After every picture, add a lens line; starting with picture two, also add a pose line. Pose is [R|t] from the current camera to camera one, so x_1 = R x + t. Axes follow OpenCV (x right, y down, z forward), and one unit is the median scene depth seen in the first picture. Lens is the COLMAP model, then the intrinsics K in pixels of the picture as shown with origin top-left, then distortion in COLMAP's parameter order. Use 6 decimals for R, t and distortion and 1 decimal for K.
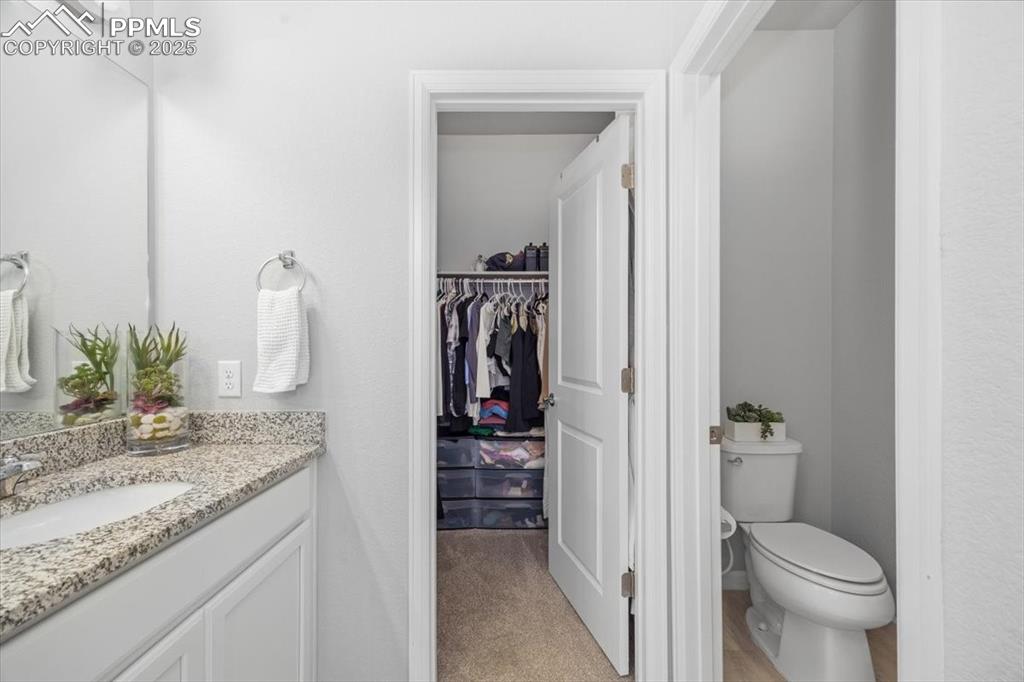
lens RADIAL K [[419.8, 0, 512.5], [0, 419.8, 343.3], [0, 0, 1]] dist [0.017433, 0.000360]
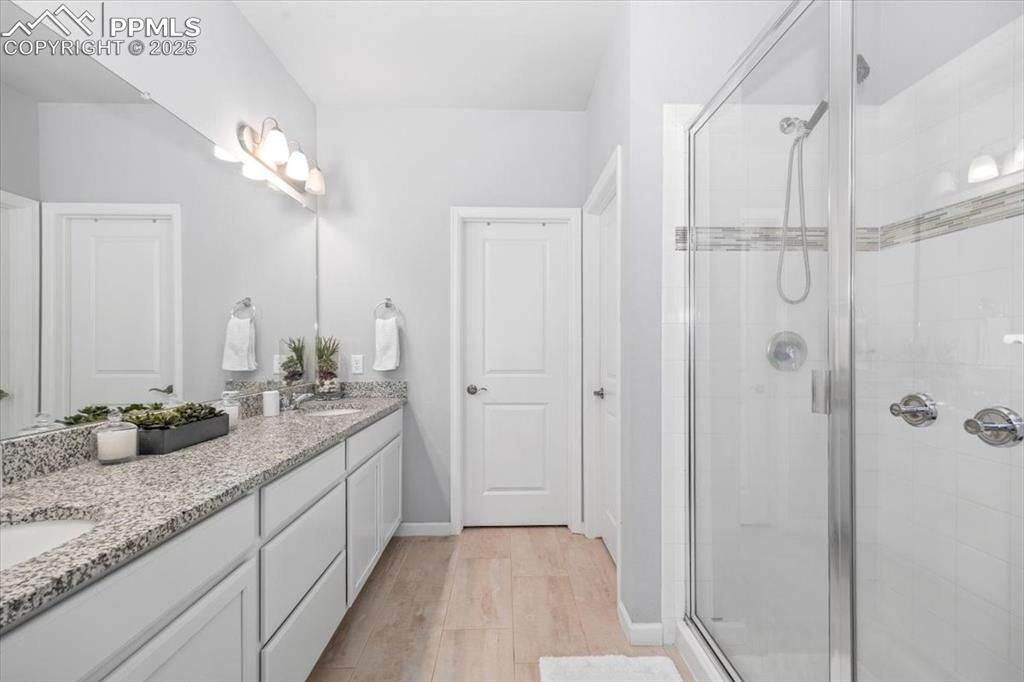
lens RADIAL K [[694.3, 0, 512.7], [0, 694.3, 342.6], [0, 0, 1]] dist [0.001356, -0.000316]
pose [[0.999814, 0.003109, 0.019032, -0.018787], [-0.003085, 0.999994, -0.001279, -0.014023], [-0.019036, 0.001220, 0.999818, -2.237053]]
